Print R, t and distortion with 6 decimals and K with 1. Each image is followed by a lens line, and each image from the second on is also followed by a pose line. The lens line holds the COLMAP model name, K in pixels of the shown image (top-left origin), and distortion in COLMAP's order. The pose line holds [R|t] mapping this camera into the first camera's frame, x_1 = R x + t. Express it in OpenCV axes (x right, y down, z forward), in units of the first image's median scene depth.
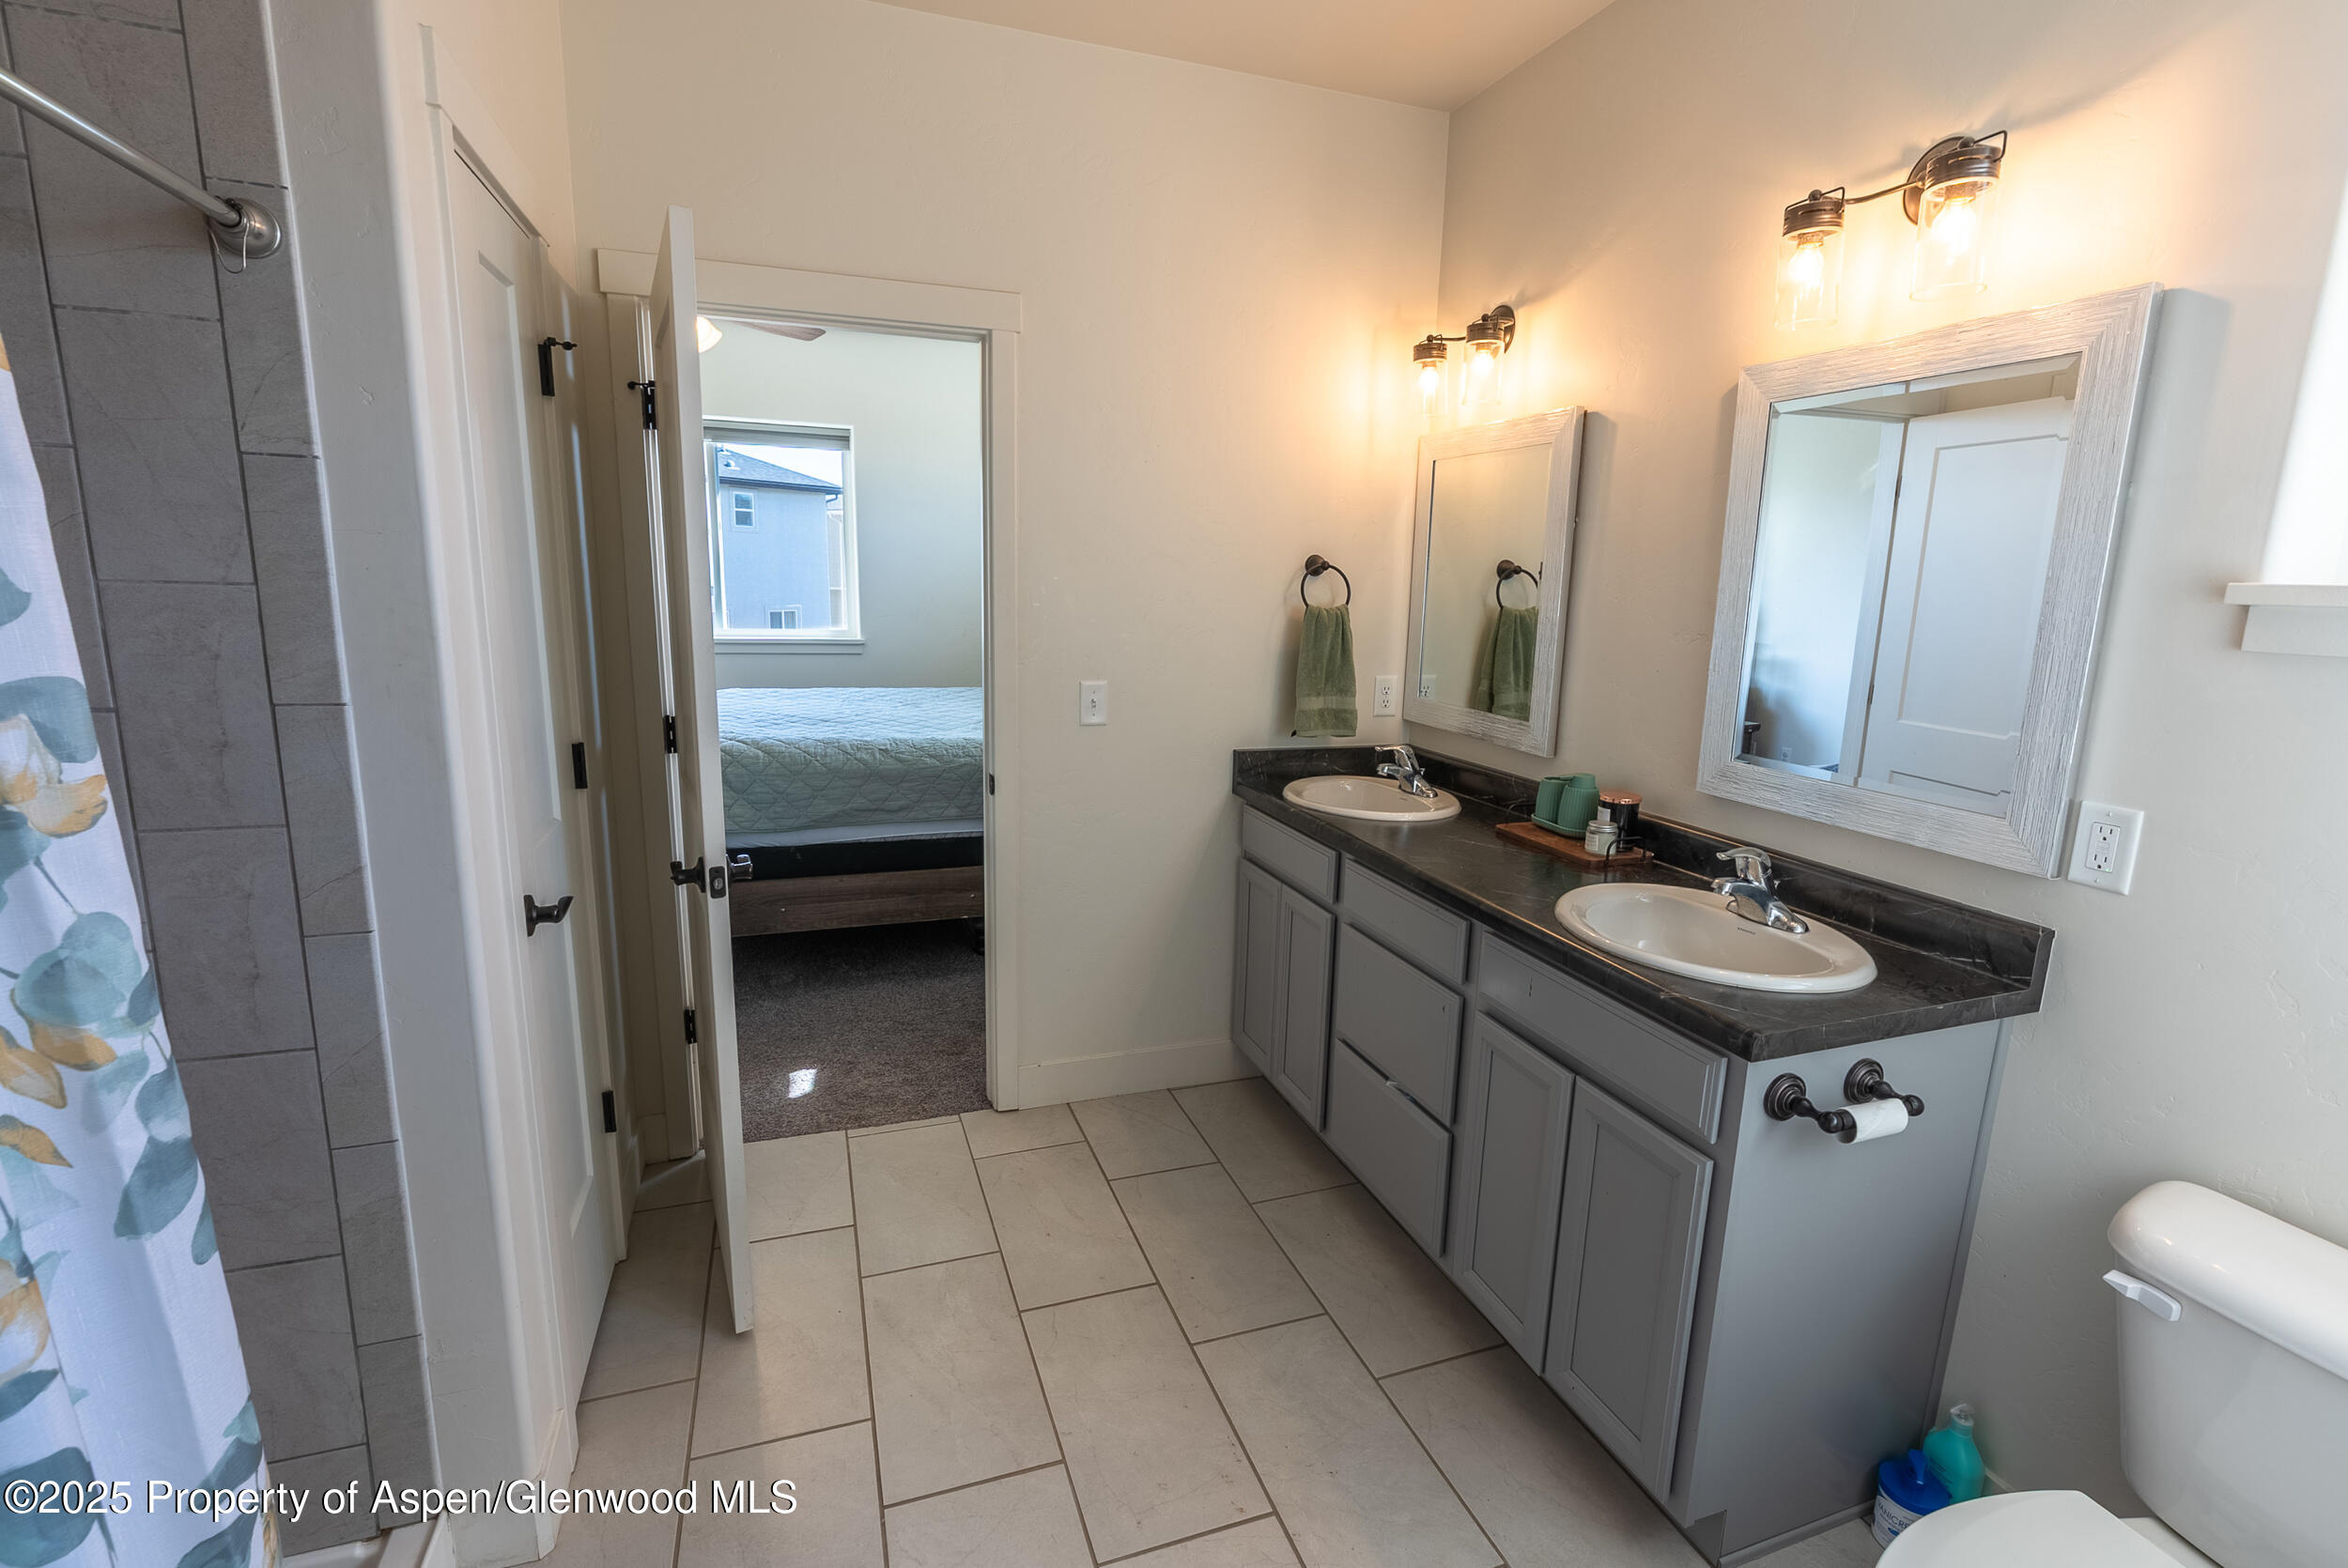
lens RADIAL K [[1068.1, 0, 1174.0], [0, 1068.1, 784.0], [0, 0, 1]] dist [0.000919, 0.000171]
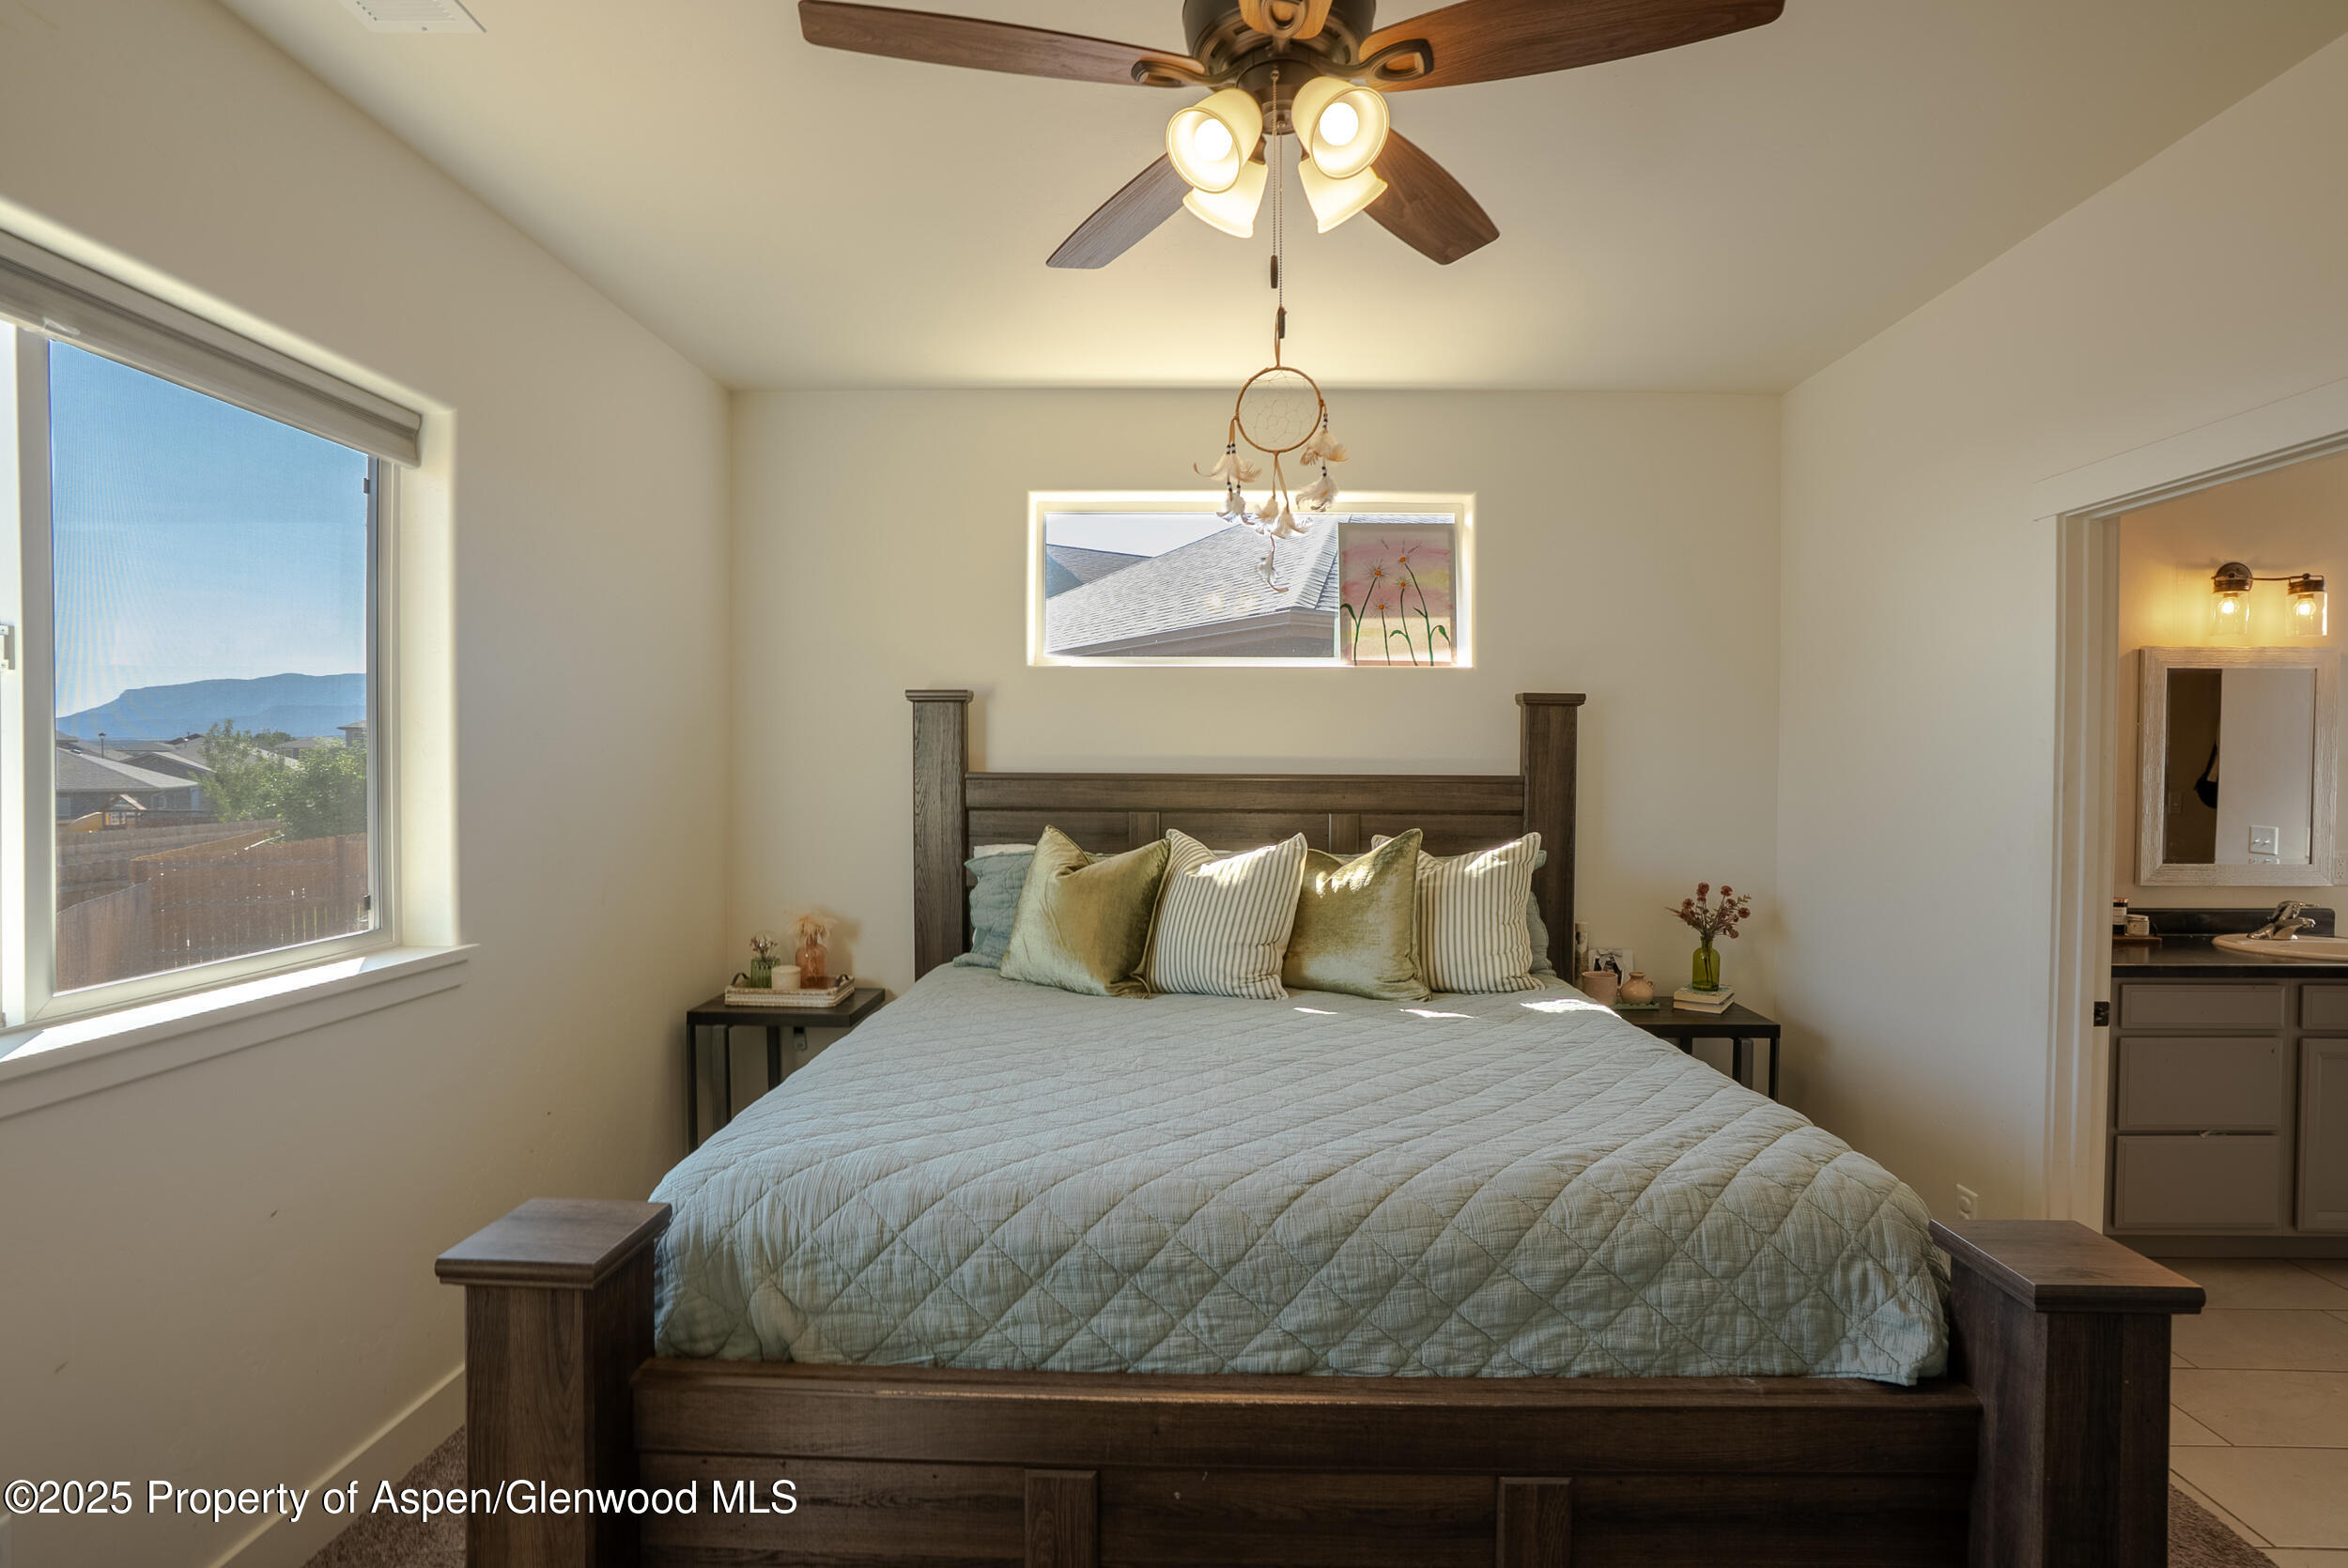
lens RADIAL K [[1108.9, 0, 1174.0], [0, 1108.9, 784.0], [0, 0, 1]] dist [-0.064605, 0.027382]
pose [[0.349929, -0.044322, 0.935727, -0.952483], [0.184843, 0.982508, -0.022587, -0.232337], [-0.918359, 0.180867, 0.352001, 1.048321]]
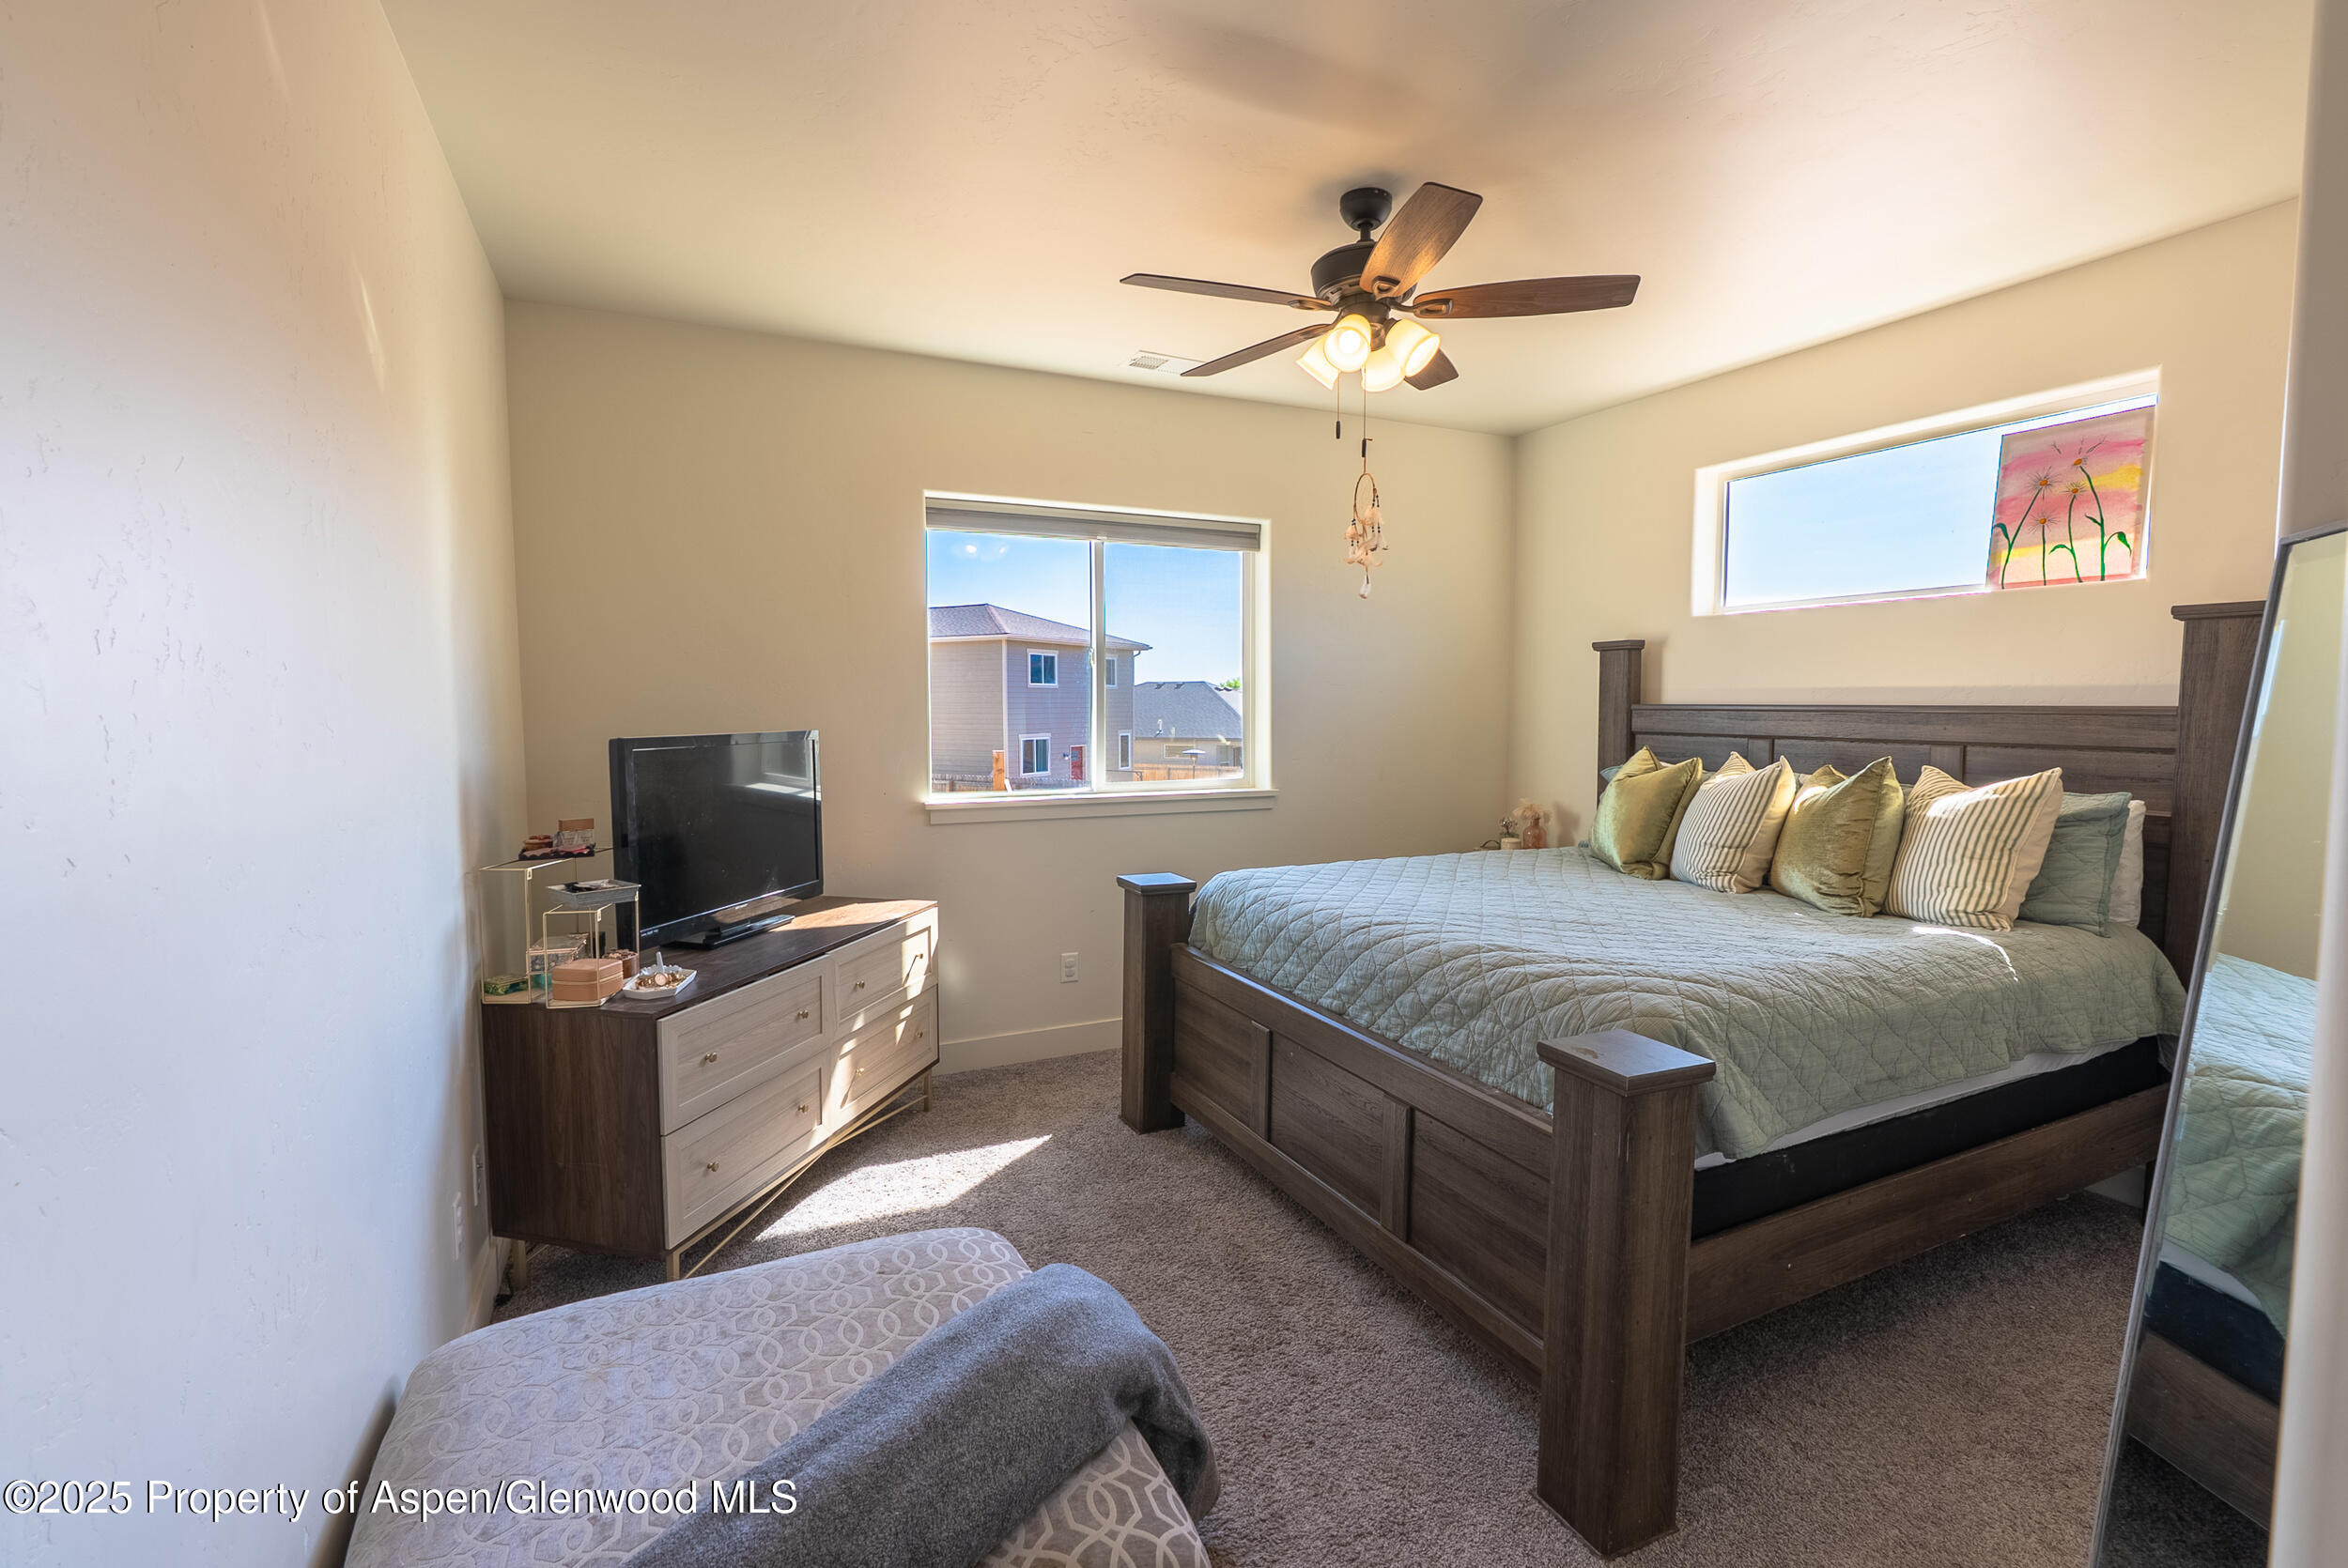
lens RADIAL K [[1068.1, 0, 1174.0], [0, 1068.1, 784.0], [0, 0, 1]] dist [0.000919, 0.000171]
pose [[0.993921, -0.034858, 0.104432, -0.749611], [0.046735, 0.992435, -0.113530, -0.094725], [-0.099684, 0.117721, 0.988031, 0.419268]]
